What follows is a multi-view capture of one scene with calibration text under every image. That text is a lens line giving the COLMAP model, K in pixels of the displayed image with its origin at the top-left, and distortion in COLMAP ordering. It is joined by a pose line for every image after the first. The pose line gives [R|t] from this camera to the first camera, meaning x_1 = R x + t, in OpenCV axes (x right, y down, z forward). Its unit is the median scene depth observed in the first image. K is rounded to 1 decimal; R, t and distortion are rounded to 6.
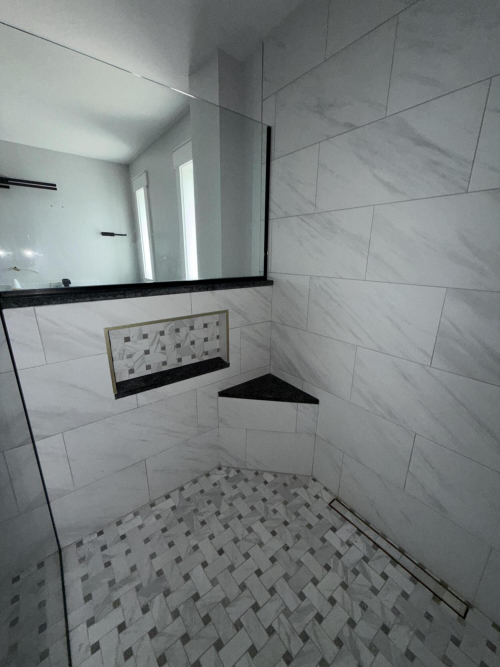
lens RADIAL K [[266.1, 0, 250.0], [0, 266.1, 333.5], [0, 0, 1]] dist [0.001199, 0.000142]
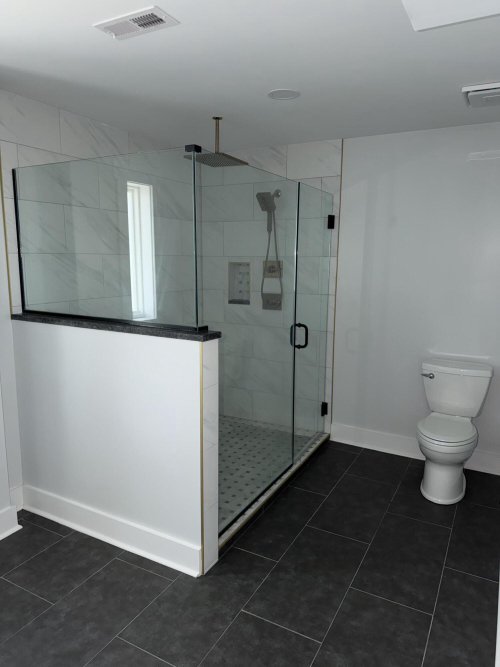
lens RADIAL K [[480.4, 0, 246.1], [0, 480.4, 336.2], [0, 0, 1]] dist [0.078240, -0.115316]
pose [[-0.398263, -0.165773, 0.902167, -2.285105], [0.248689, 0.927183, 0.280153, -0.521189], [-0.882916, 0.335934, -0.328037, 1.136804]]
